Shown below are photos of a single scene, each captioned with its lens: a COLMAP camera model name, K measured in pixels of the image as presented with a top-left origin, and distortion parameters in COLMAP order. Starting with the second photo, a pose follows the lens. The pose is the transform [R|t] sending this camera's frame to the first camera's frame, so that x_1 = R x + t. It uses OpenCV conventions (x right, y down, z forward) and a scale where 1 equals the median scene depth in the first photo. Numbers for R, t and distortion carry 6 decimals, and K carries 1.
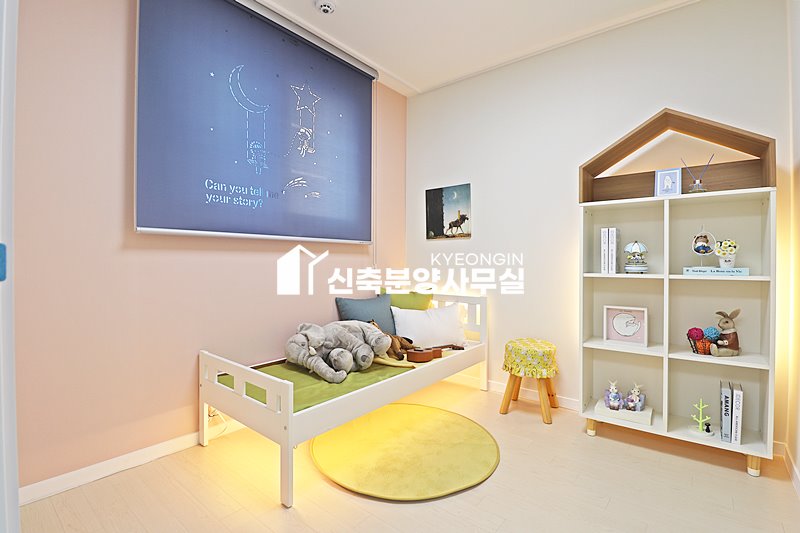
lens RADIAL K [[374.2, 0, 398.6], [0, 374.2, 262.8], [0, 0, 1]] dist [-0.002676, -0.011643]
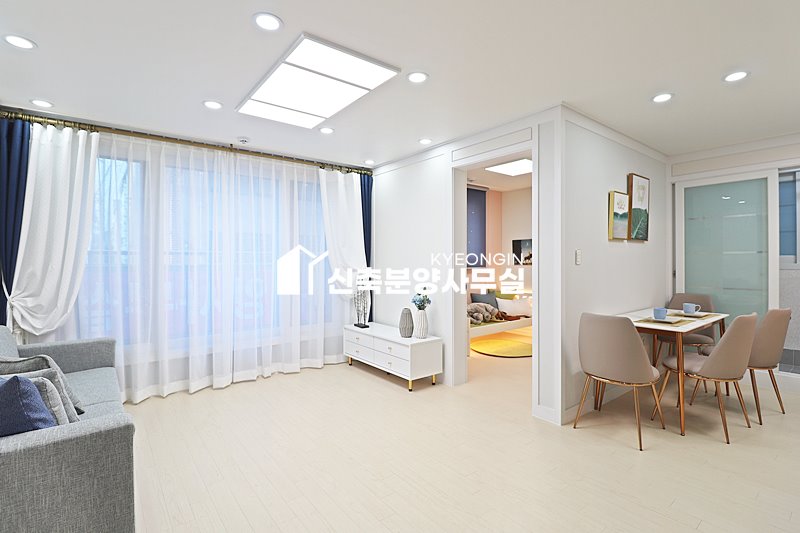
lens RADIAL K [[380.8, 0, 403.0], [0, 380.8, 260.4], [0, 0, 1]] dist [-0.002693, -0.012254]
pose [[0.977983, -0.004406, -0.208638, -0.103454], [0.004193, 0.999990, -0.001461, -0.117287], [0.208642, 0.000554, 0.977992, -1.535302]]
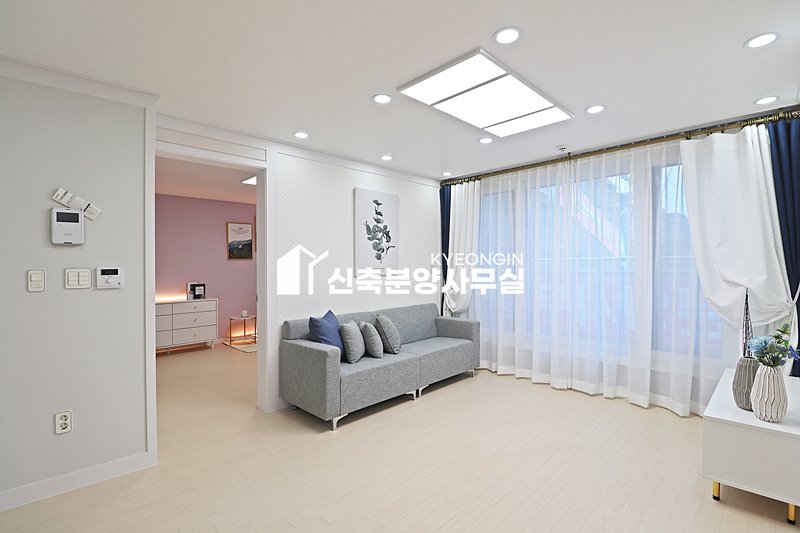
lens RADIAL K [[374.2, 0, 398.6], [0, 374.2, 262.8], [0, 0, 1]] dist [-0.002676, -0.011643]
pose [[-0.110669, -0.008115, -0.993824, 0.542577], [0.005274, 0.999948, -0.008753, -0.133341], [0.993843, -0.006210, -0.110620, -0.633858]]
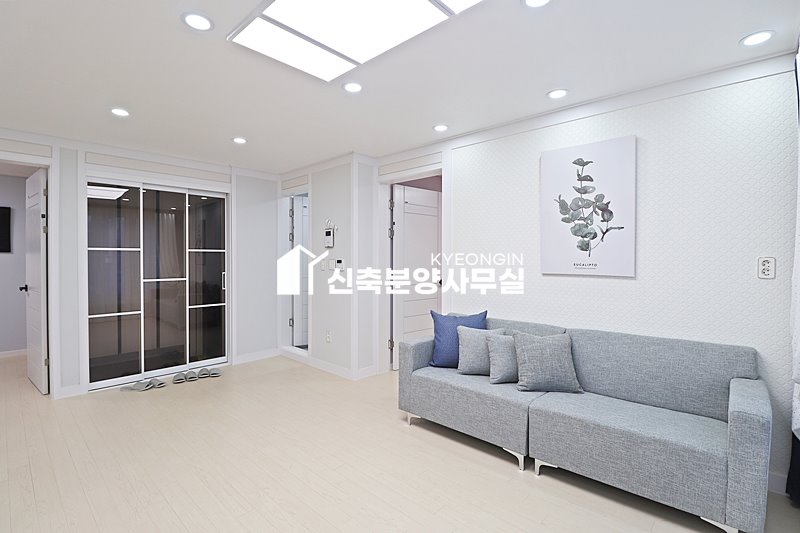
lens RADIAL K [[374.2, 0, 398.6], [0, 374.2, 262.8], [0, 0, 1]] dist [-0.002676, -0.011643]
pose [[-0.998062, -0.006016, 0.061928, -0.756810], [-0.005356, 0.999927, 0.010825, -0.136818], [-0.061989, 0.010473, -0.998022, 0.274196]]
